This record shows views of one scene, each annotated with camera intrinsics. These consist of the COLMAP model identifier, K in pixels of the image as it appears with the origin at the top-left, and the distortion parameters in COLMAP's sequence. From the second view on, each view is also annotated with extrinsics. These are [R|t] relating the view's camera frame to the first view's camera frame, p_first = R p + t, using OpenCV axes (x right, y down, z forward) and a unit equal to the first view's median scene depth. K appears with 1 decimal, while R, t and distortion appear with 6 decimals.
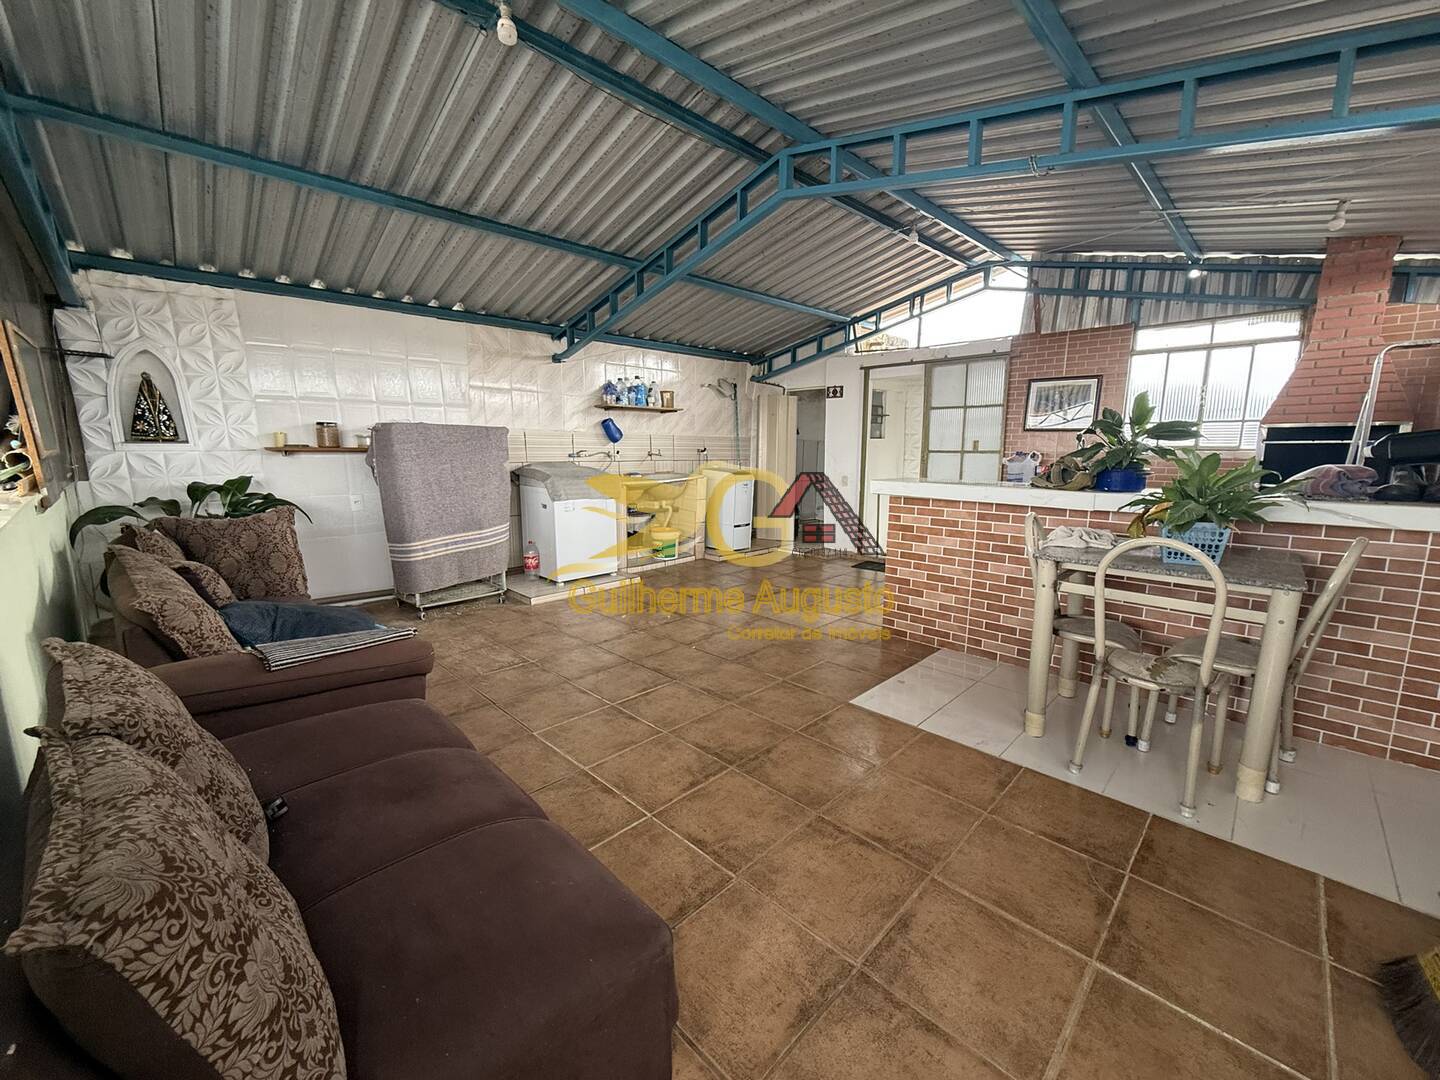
lens RADIAL K [[574.1, 0, 725.5], [0, 574.1, 538.7], [0, 0, 1]] dist [-0.001243, 0.000045]
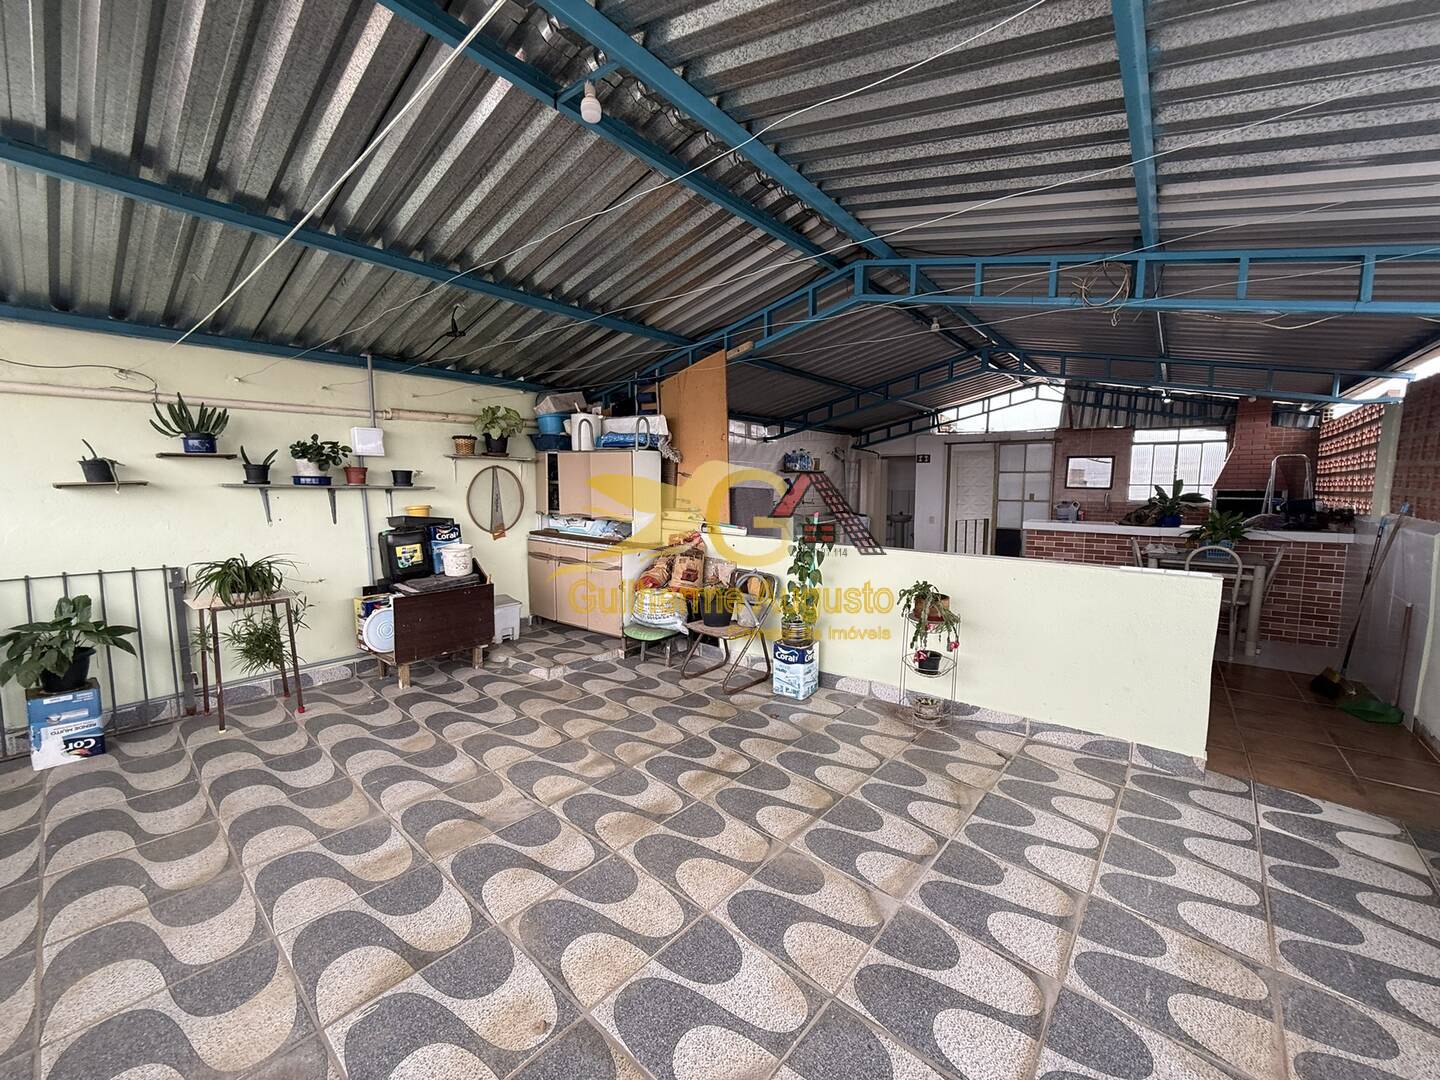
lens RADIAL K [[570.9, 0, 722.3], [0, 570.9, 540.3], [0, 0, 1]] dist [-0.001977, 0.000010]
pose [[0.992650, -0.013088, 0.120307, -0.680917], [0.020085, 0.998165, -0.057128, 0.029891], [-0.119339, 0.059124, 0.991092, -0.491027]]
